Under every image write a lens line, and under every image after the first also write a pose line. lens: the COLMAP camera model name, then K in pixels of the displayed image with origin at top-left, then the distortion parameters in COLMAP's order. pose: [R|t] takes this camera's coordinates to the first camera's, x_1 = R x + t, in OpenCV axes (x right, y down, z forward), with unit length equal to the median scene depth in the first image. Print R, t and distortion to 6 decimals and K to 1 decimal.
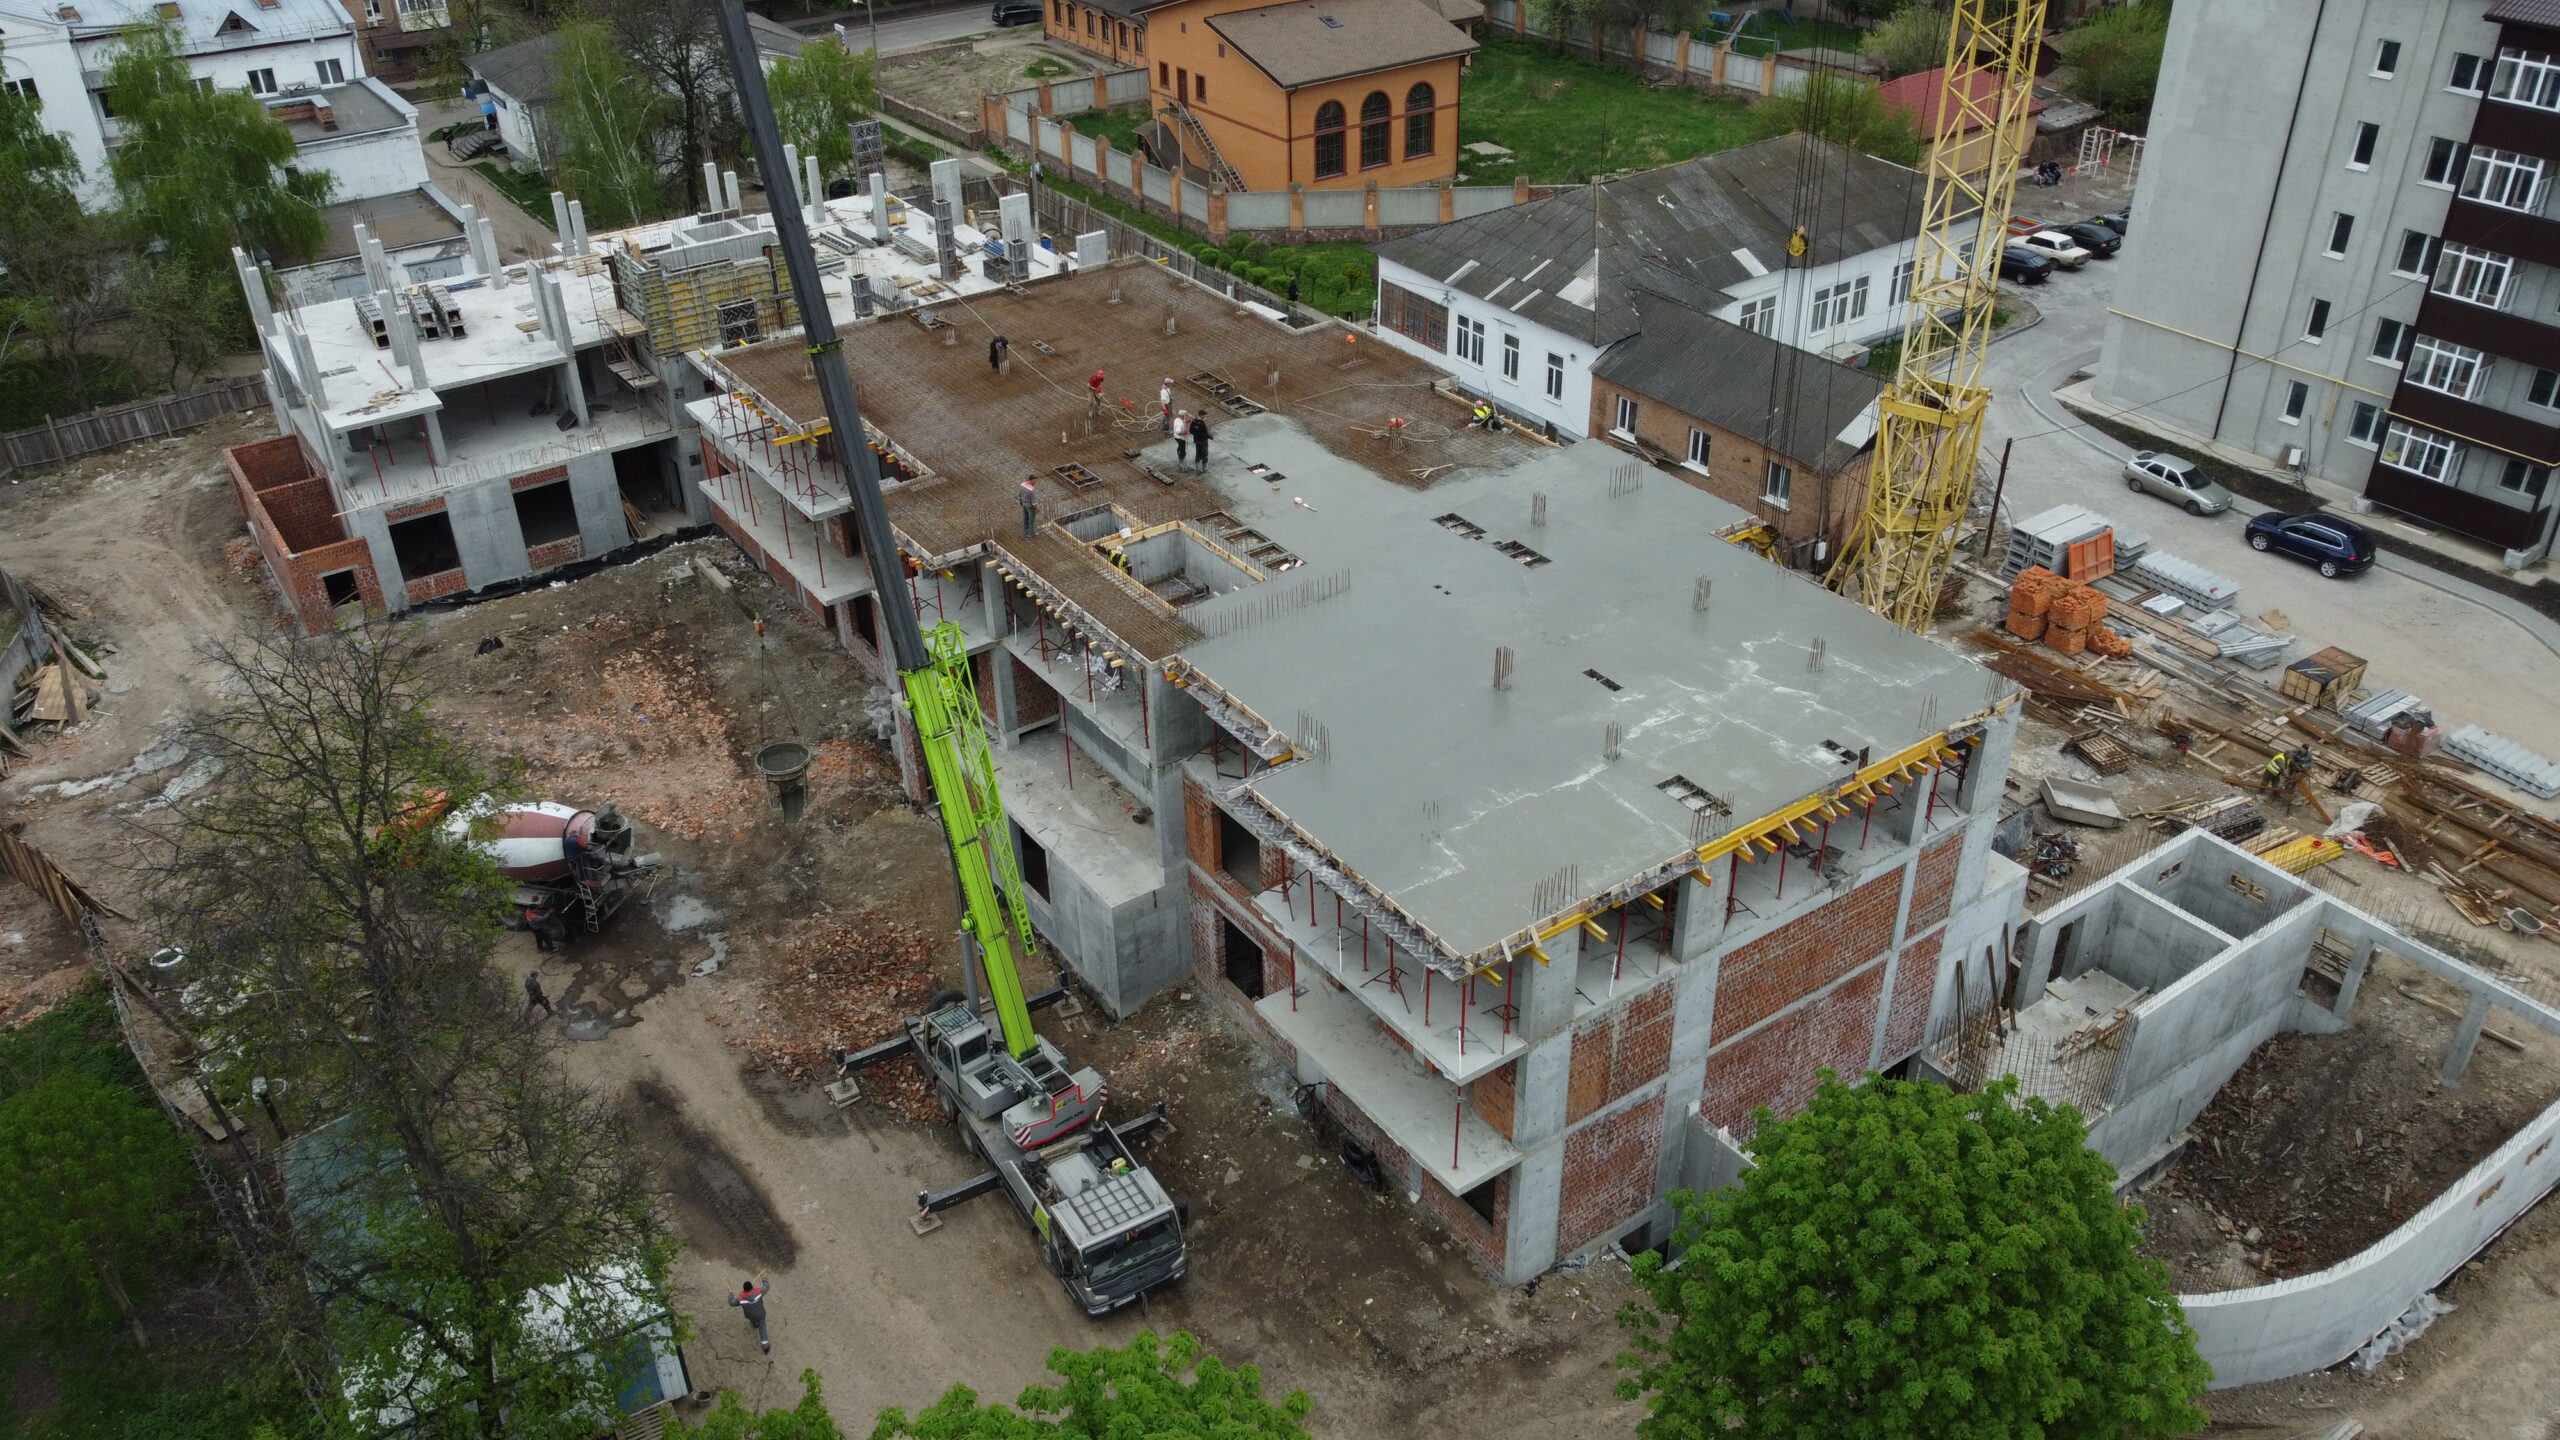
lens RADIAL K [[1949.2, 0, 1272.9], [0, 1949.2, 718.4], [0, 0, 1]] dist [-0.001156, 0.000179]
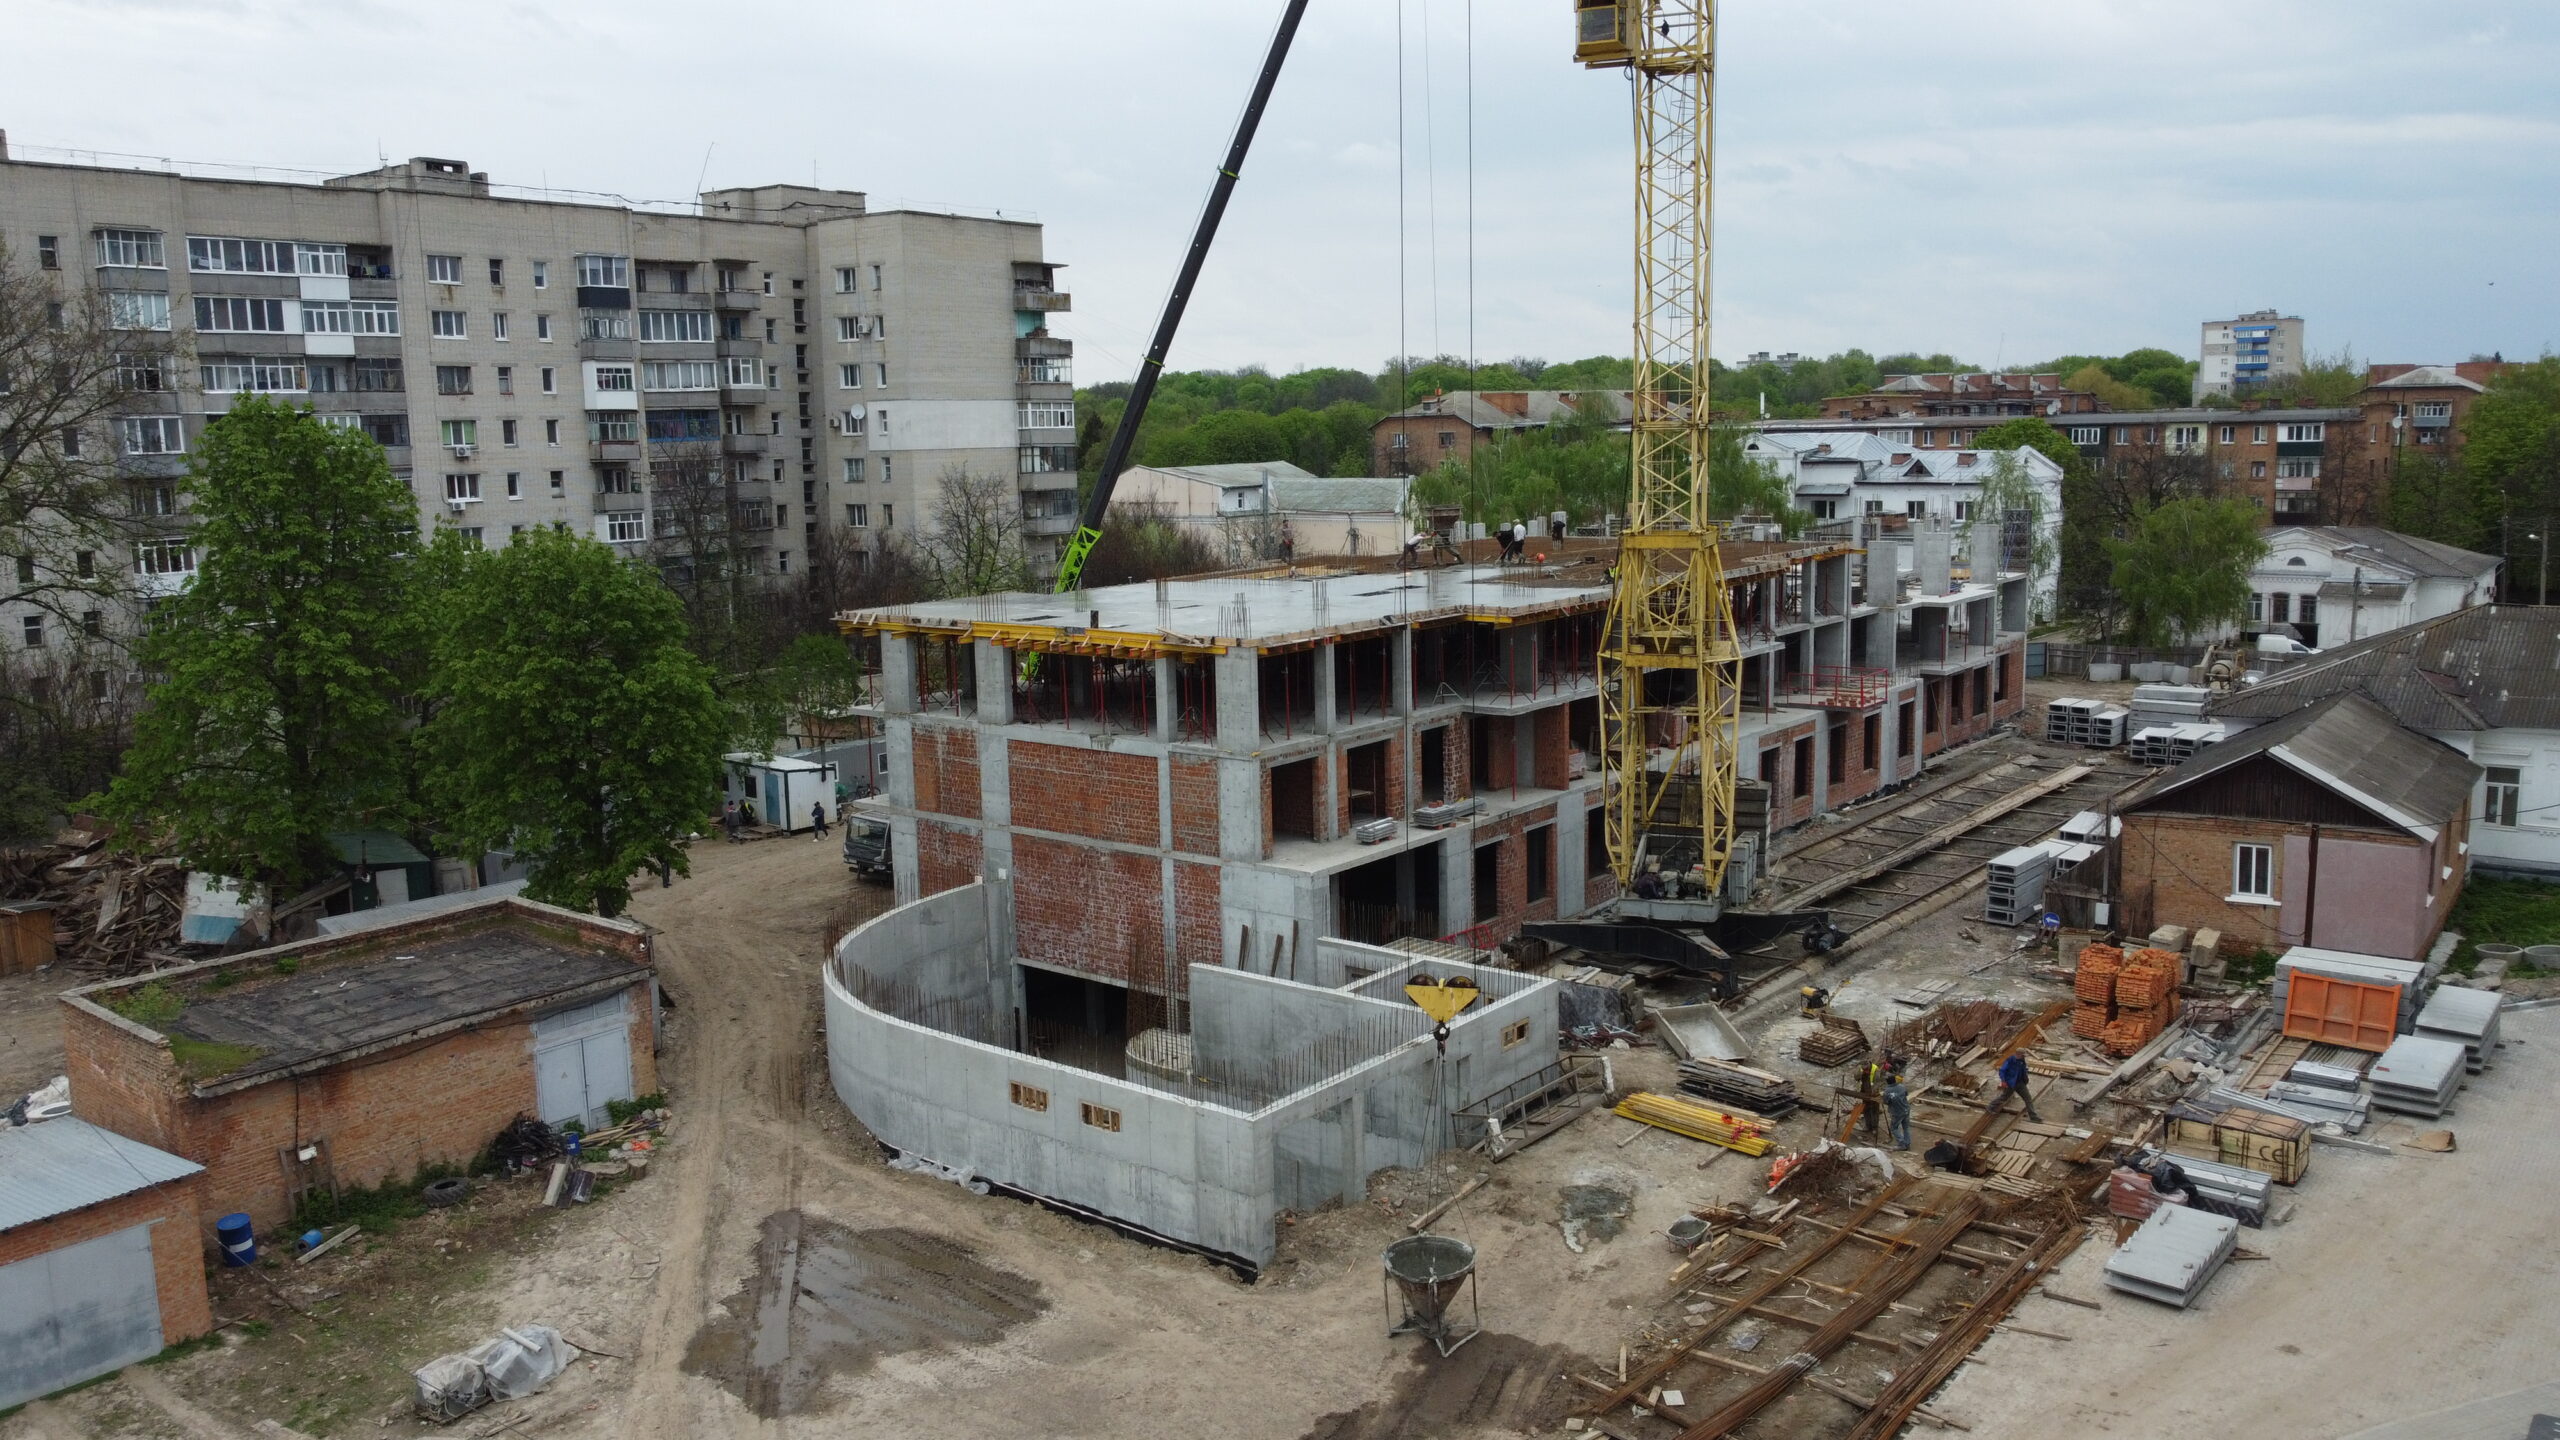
lens RADIAL K [[1949.2, 0, 1272.3], [0, 1949.2, 712.7], [0, 0, 1]] dist [-0.001156, 0.000179]
pose [[0.282819, 0.156417, -0.946333, 0.781951], [-0.489208, 0.872165, -0.002046, 0.009361], [0.825039, 0.463532, 0.323185, 0.350556]]
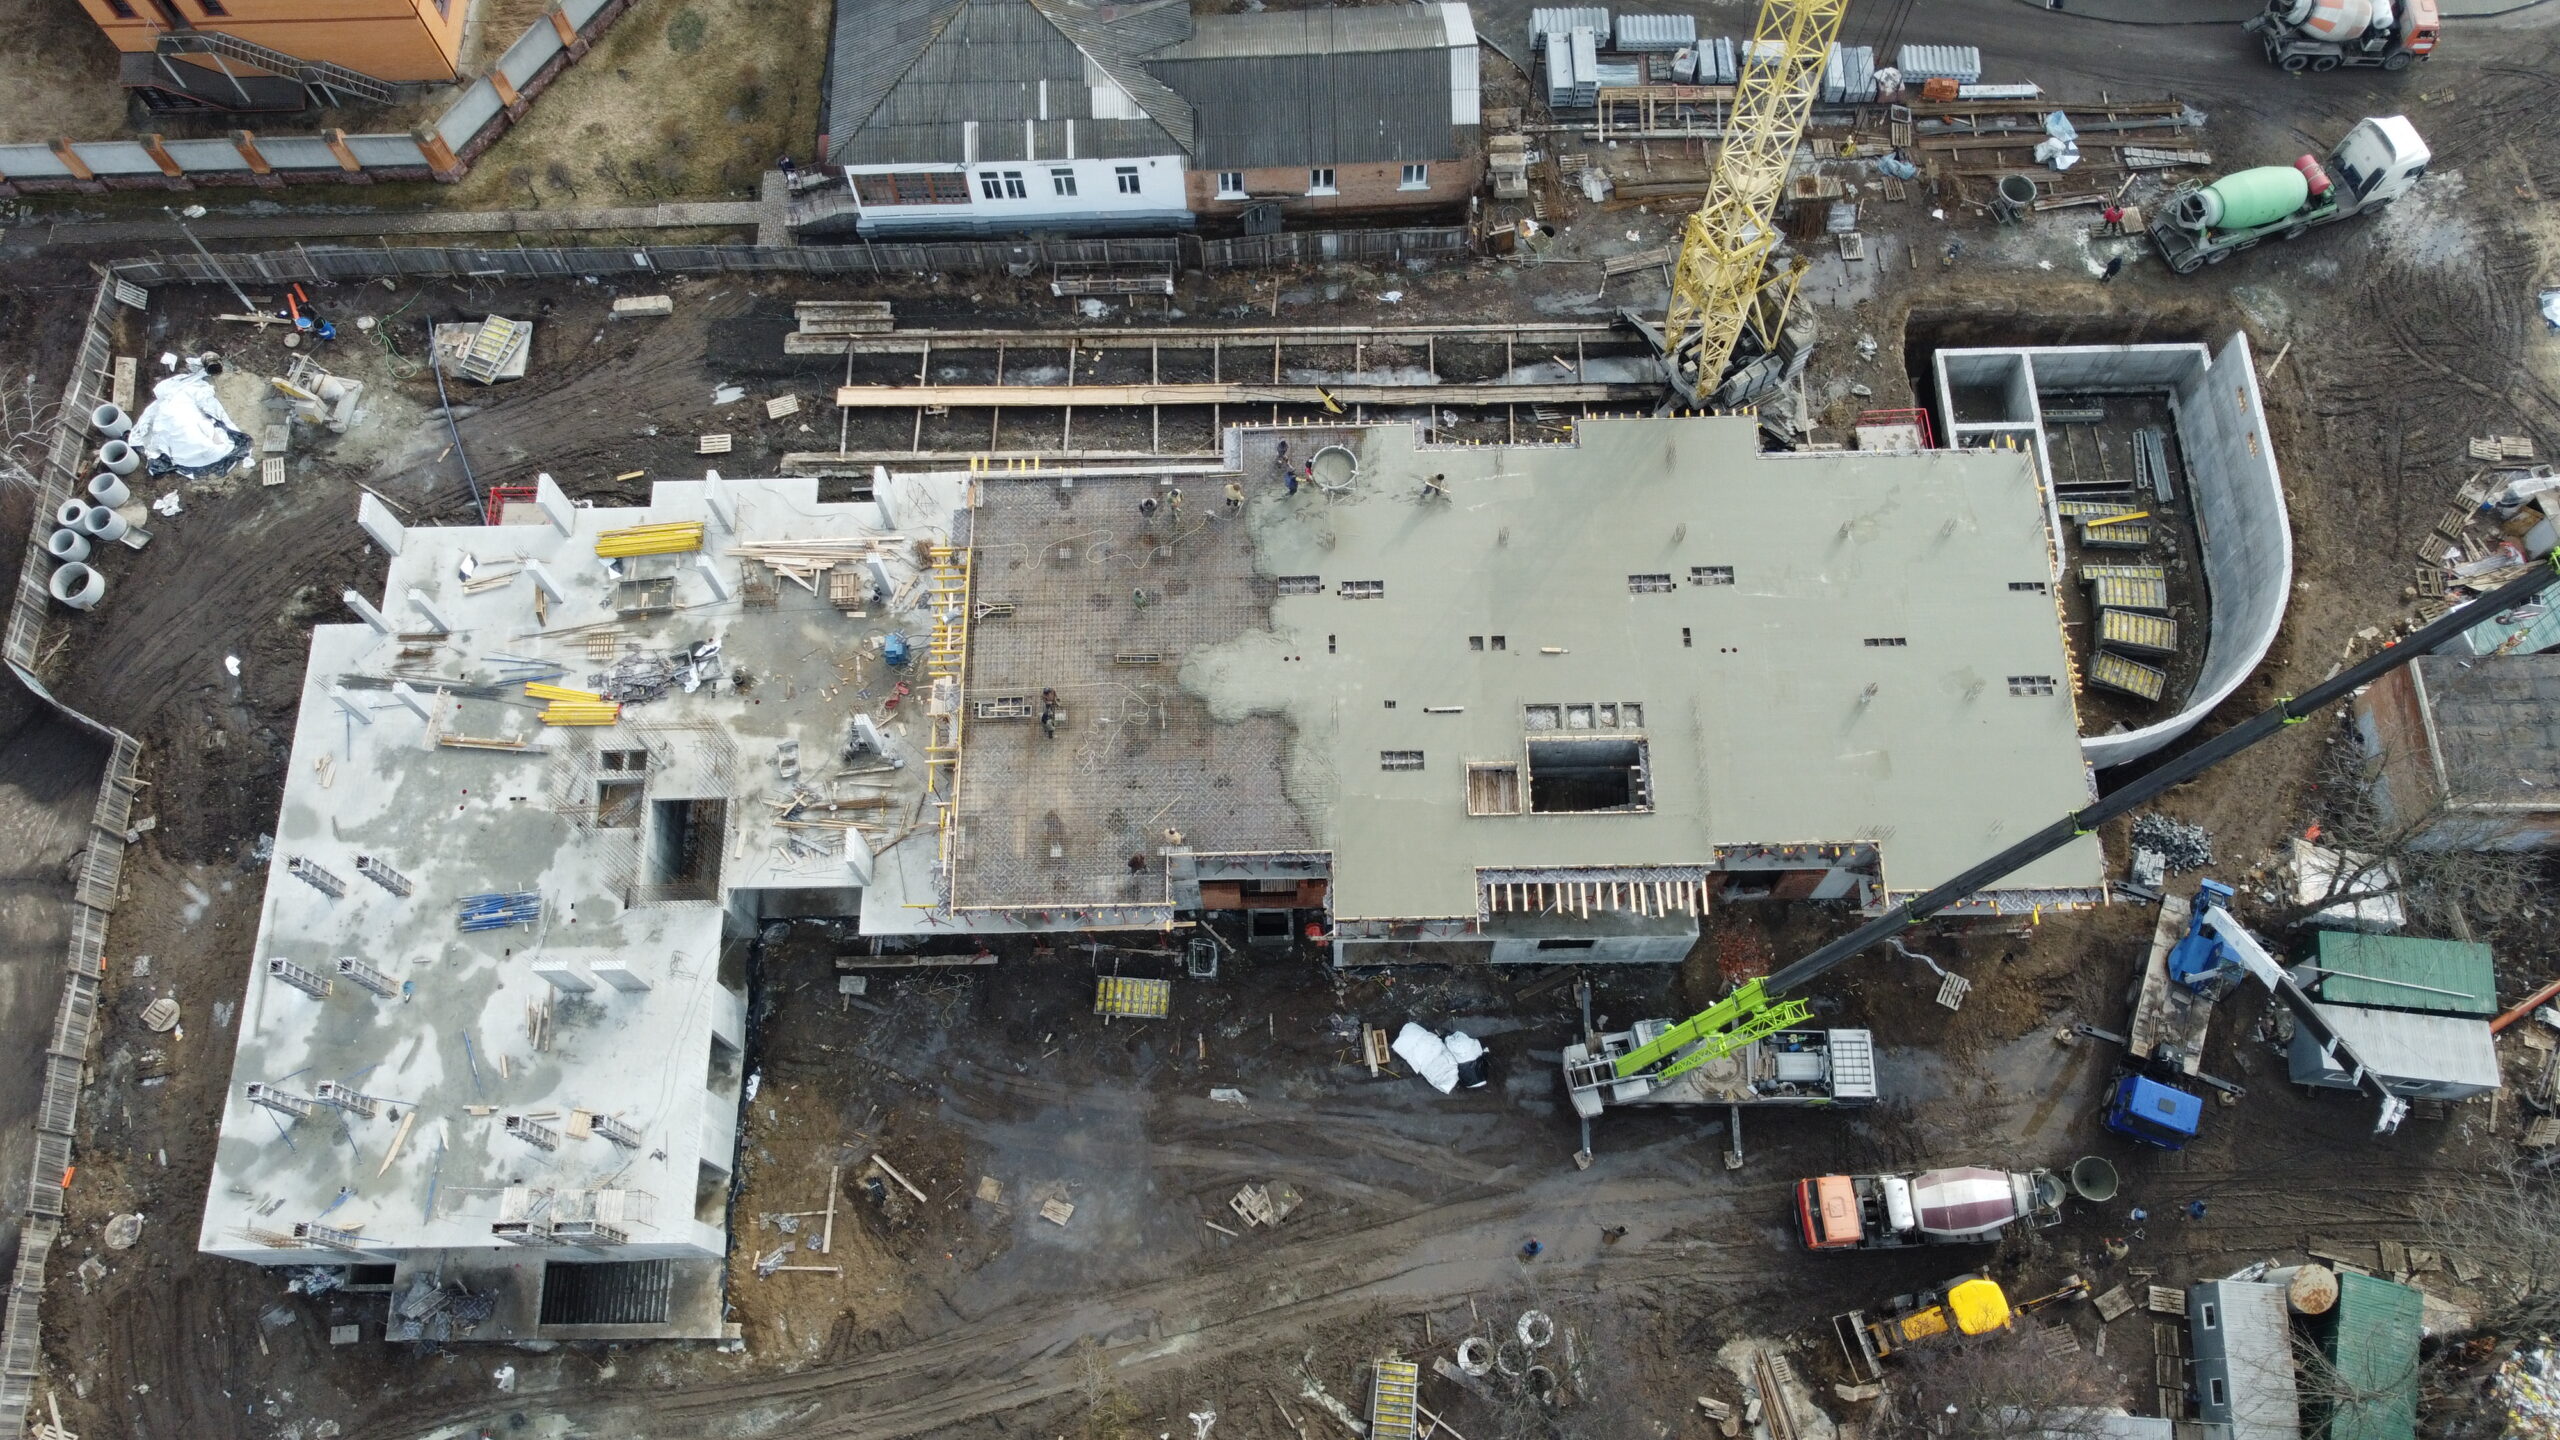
lens RADIAL K [[1949.2, 0, 1276.6], [0, 1949.2, 712.8], [0, 0, 1]] dist [-0.001156, 0.000179]
pose [[0.559305, -0.767051, 0.314341, -0.333461], [0.447397, 0.598545, 0.664515, -0.623340], [-0.697864, -0.231032, 0.677946, 0.173509]]
